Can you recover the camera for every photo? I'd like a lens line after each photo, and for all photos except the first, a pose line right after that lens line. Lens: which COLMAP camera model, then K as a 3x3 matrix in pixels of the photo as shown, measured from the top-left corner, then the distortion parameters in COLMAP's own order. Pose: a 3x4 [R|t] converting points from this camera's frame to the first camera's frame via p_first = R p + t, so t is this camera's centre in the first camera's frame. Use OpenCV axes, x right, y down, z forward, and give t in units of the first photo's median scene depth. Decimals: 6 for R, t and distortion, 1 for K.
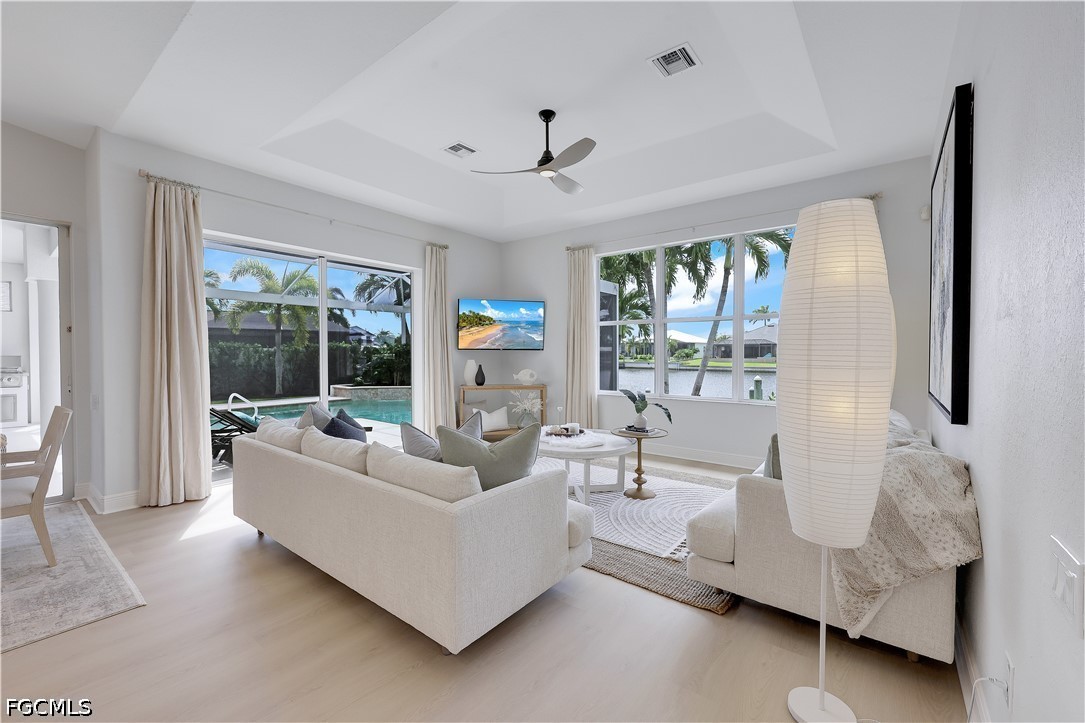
lens RADIAL K [[438.1, 0, 542.5], [0, 438.1, 361.5], [0, 0, 1]] dist [-0.000845, -0.000057]
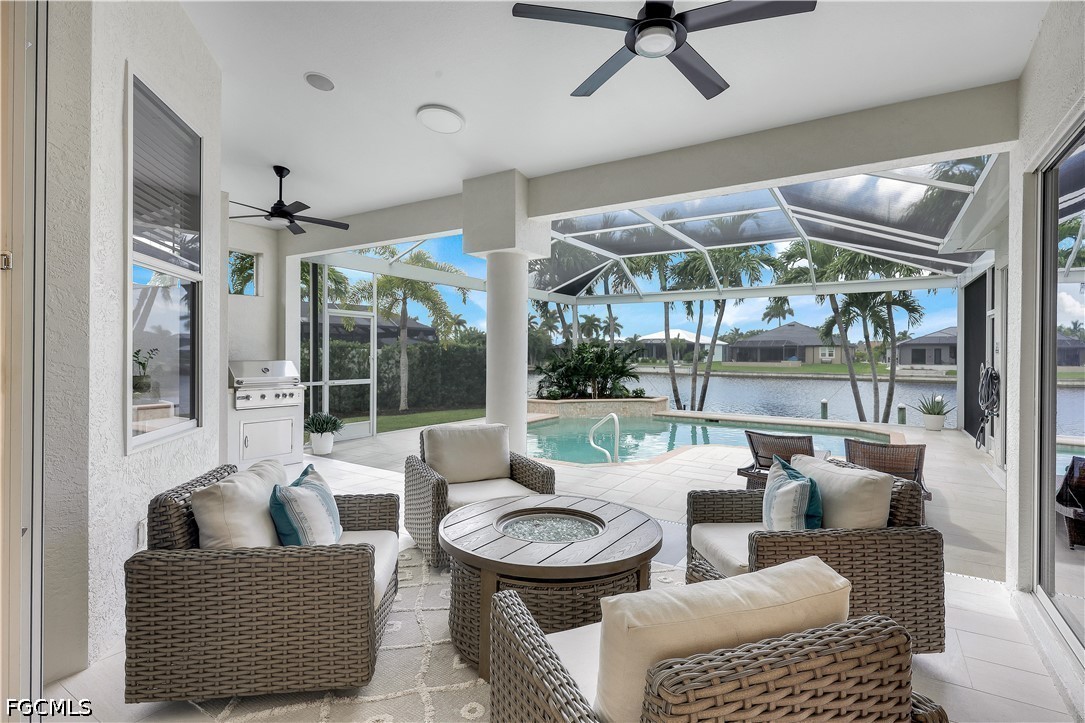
lens RADIAL K [[528.3, 0, 541.8], [0, 528.3, 355.0], [0, 0, 1]] dist [-0.000303, -0.000170]
pose [[0.995591, 0.005874, 0.093617, -1.507550], [-0.004213, 0.999830, -0.017935, -0.013814], [-0.093706, 0.017461, 0.995447, 0.223029]]
